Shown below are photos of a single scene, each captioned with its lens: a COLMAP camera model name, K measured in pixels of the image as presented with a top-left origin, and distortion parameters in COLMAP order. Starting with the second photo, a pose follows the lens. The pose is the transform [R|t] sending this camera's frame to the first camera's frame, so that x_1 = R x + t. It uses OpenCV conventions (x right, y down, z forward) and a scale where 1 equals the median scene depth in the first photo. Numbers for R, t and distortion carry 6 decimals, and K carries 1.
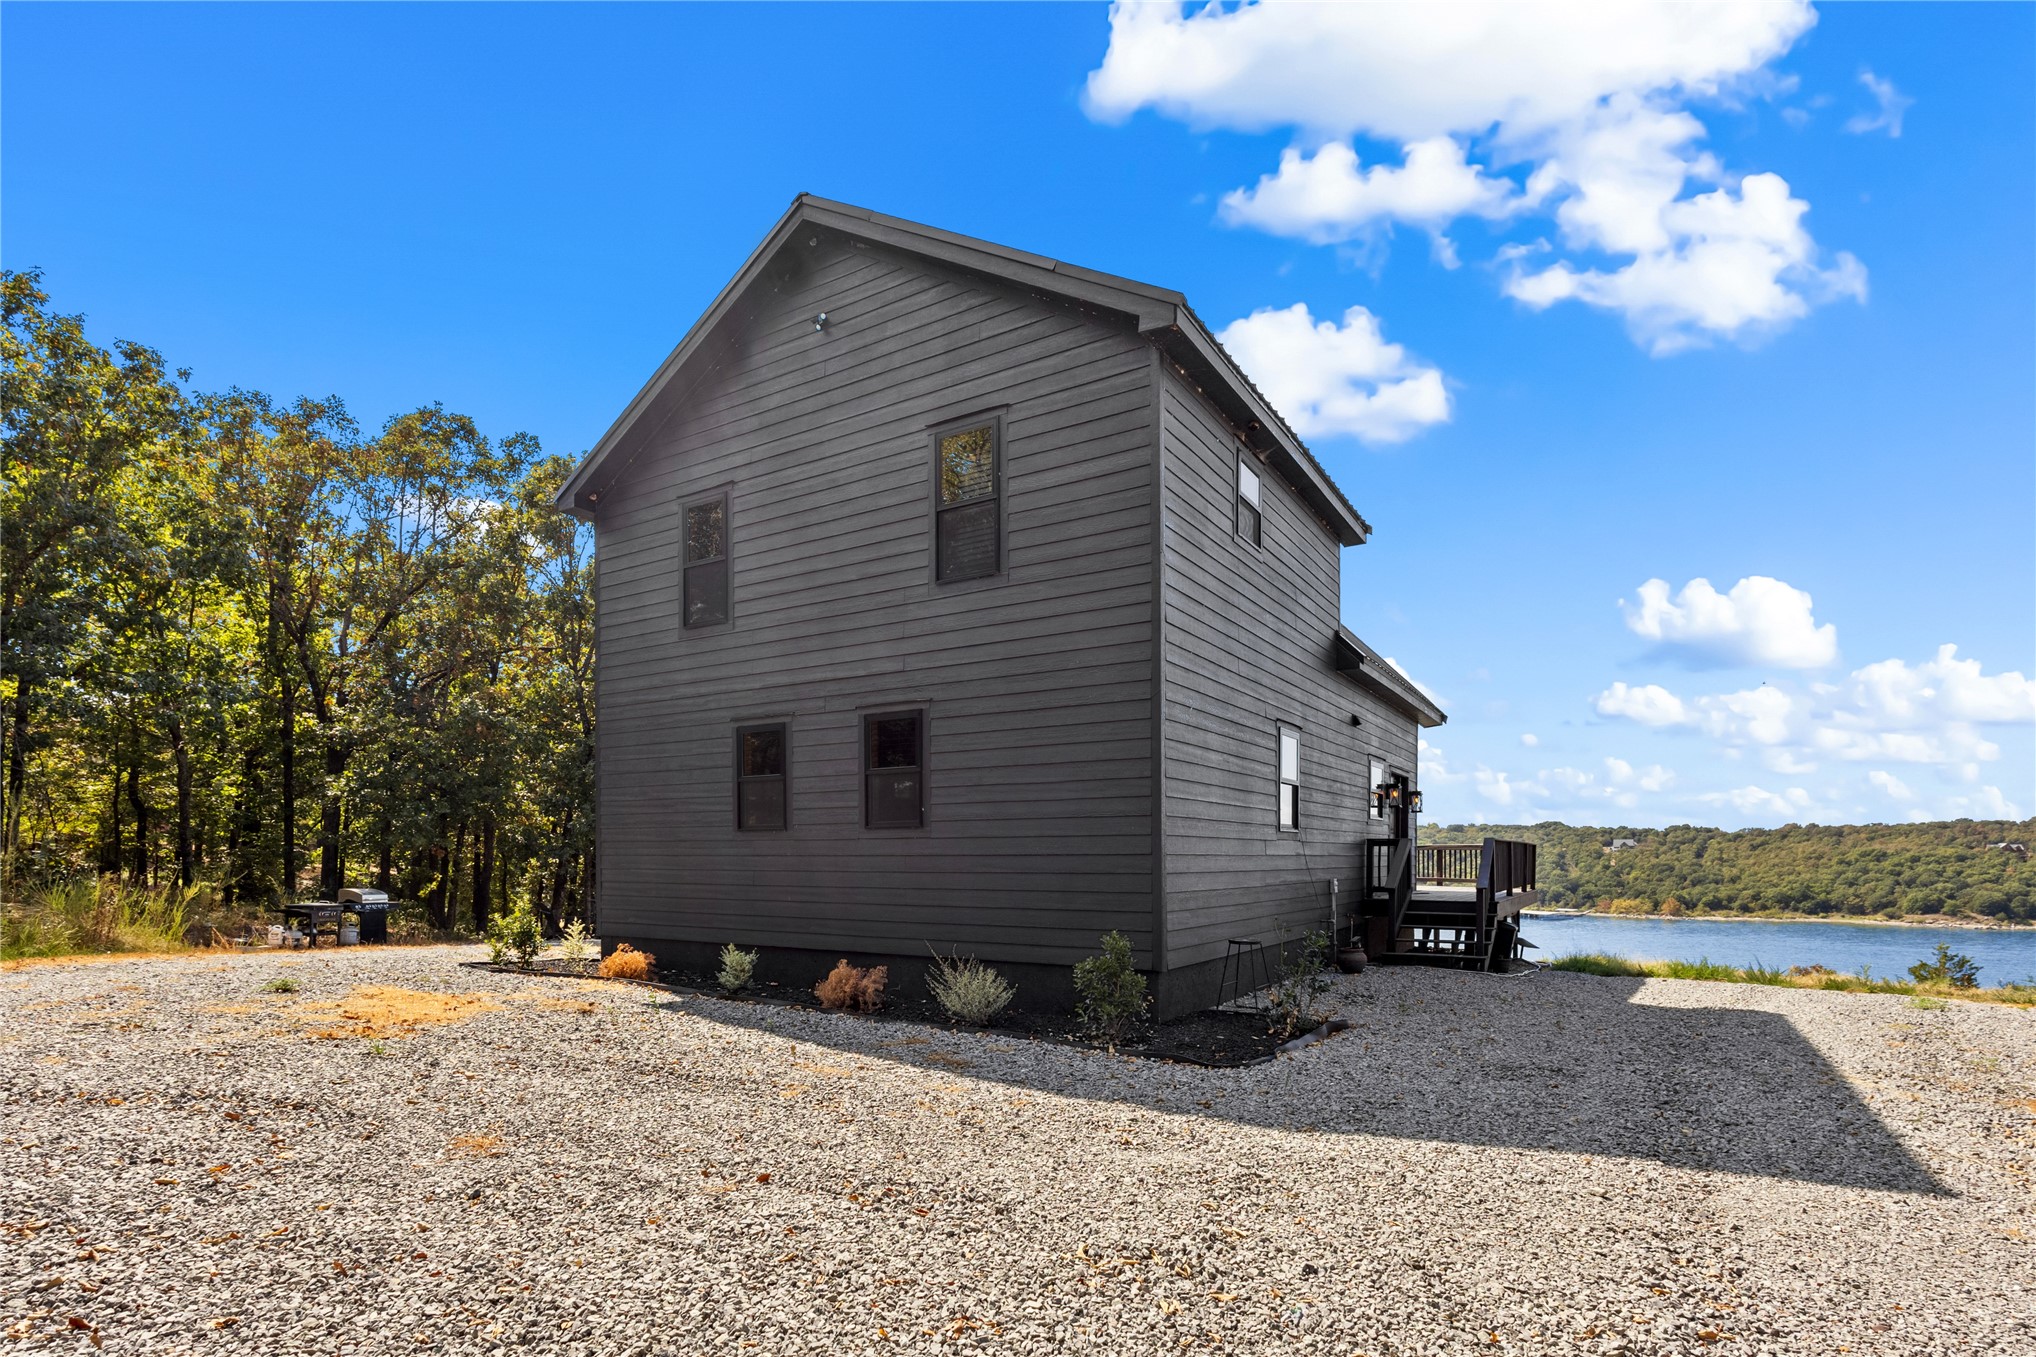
lens RADIAL K [[1020.5, 0, 1018.0], [0, 1020.5, 678.5], [0, 0, 1]] dist [0.015583, 0.000035]
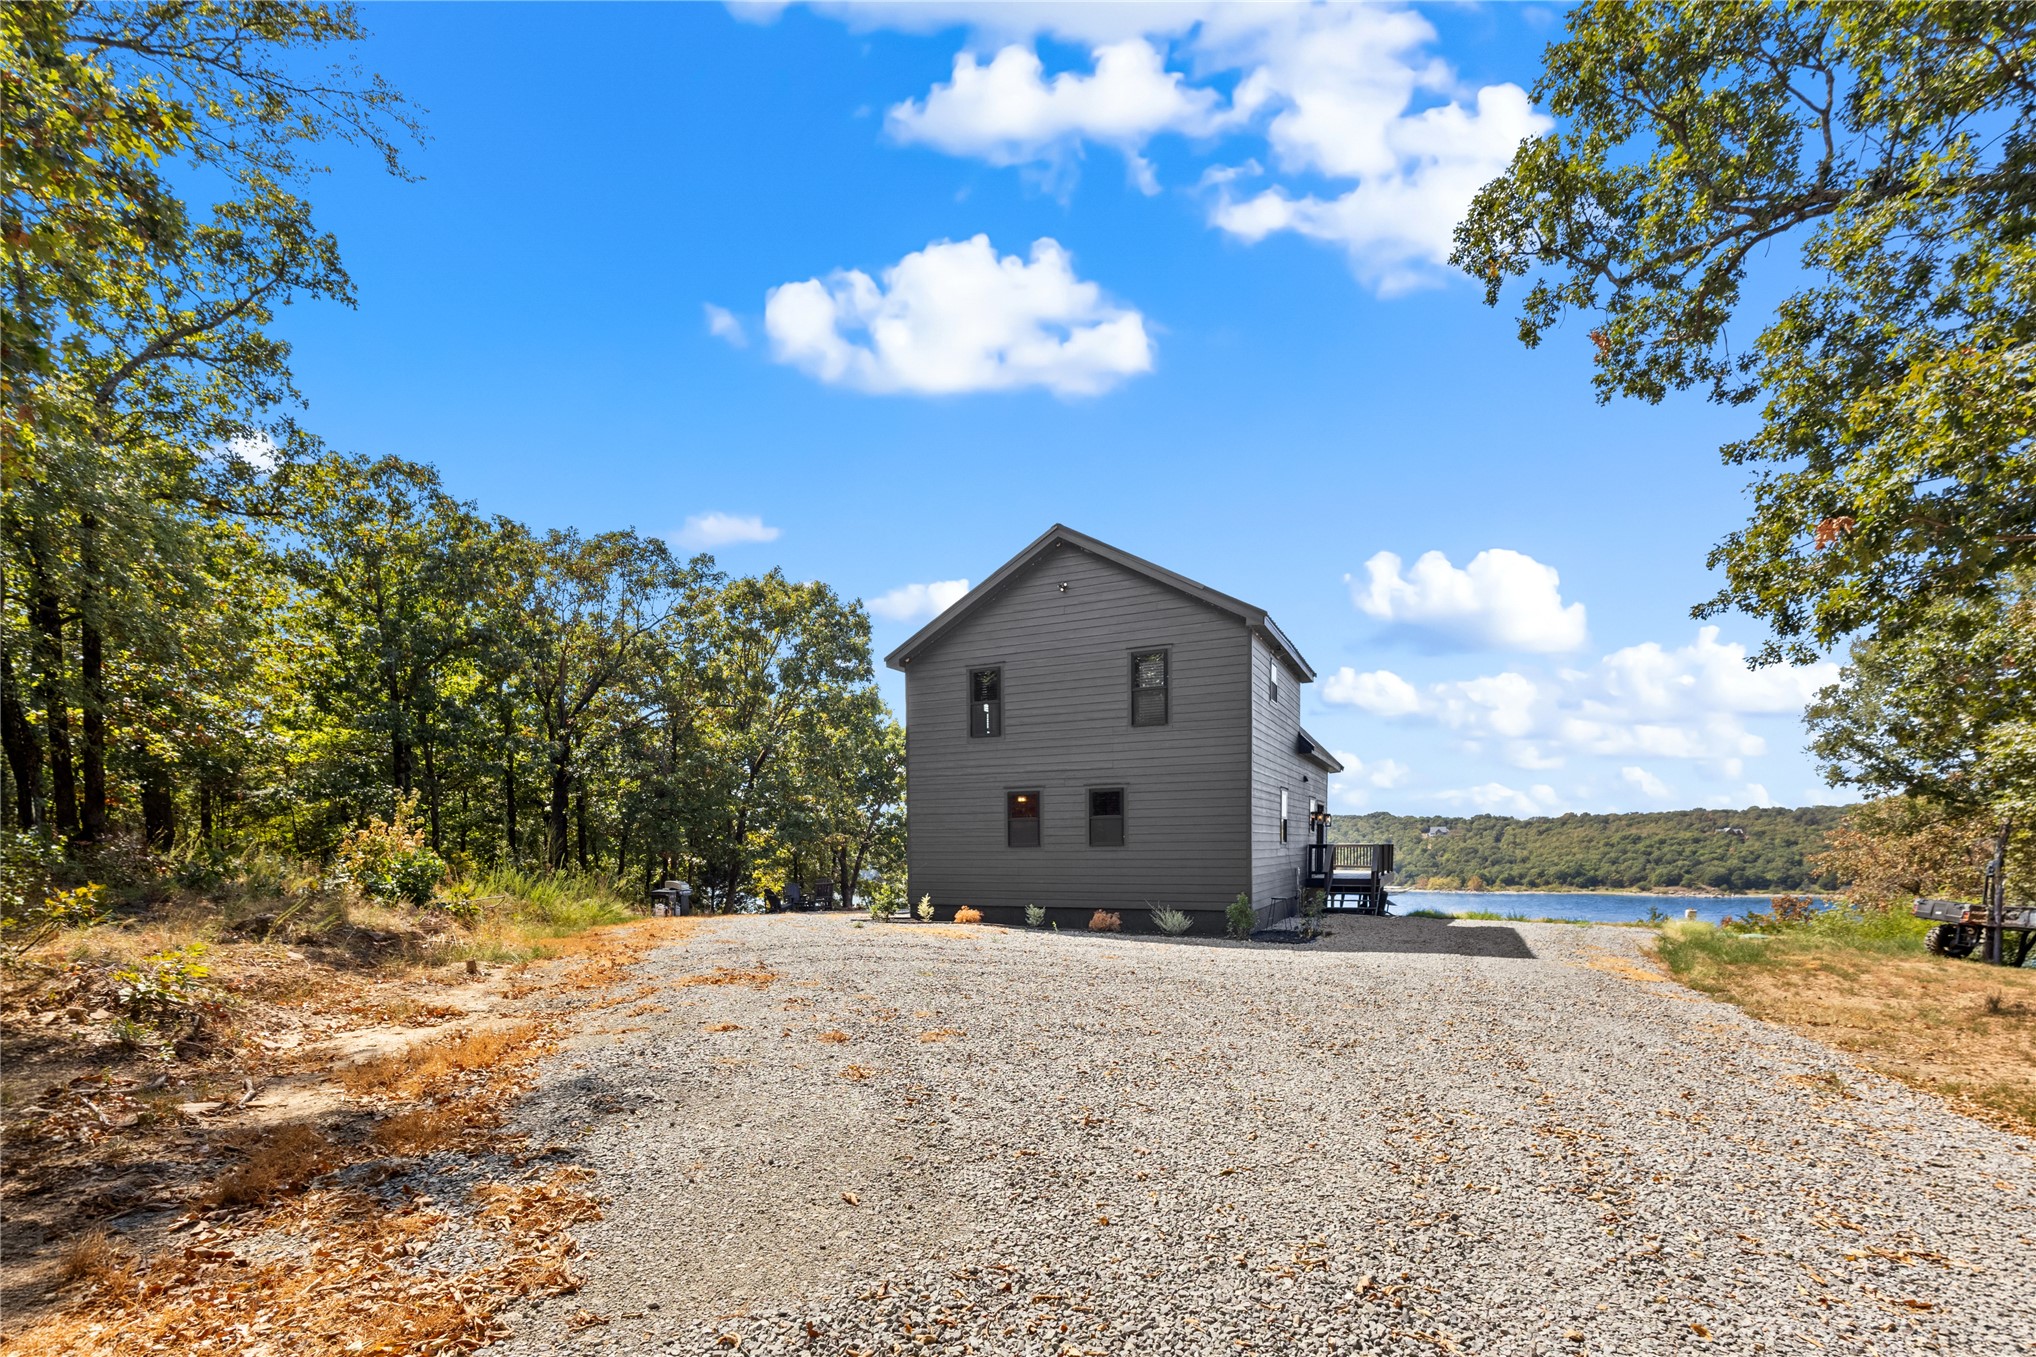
lens RADIAL K [[951.5, 0, 1018.0], [0, 951.5, 678.5], [0, 0, 1]] dist [0.001259, 0.000149]
pose [[0.993215, 0.009928, 0.115869, -0.449554], [-0.009688, 0.999950, -0.002636, -0.154288], [-0.115889, 0.001495, 0.993261, -0.734648]]
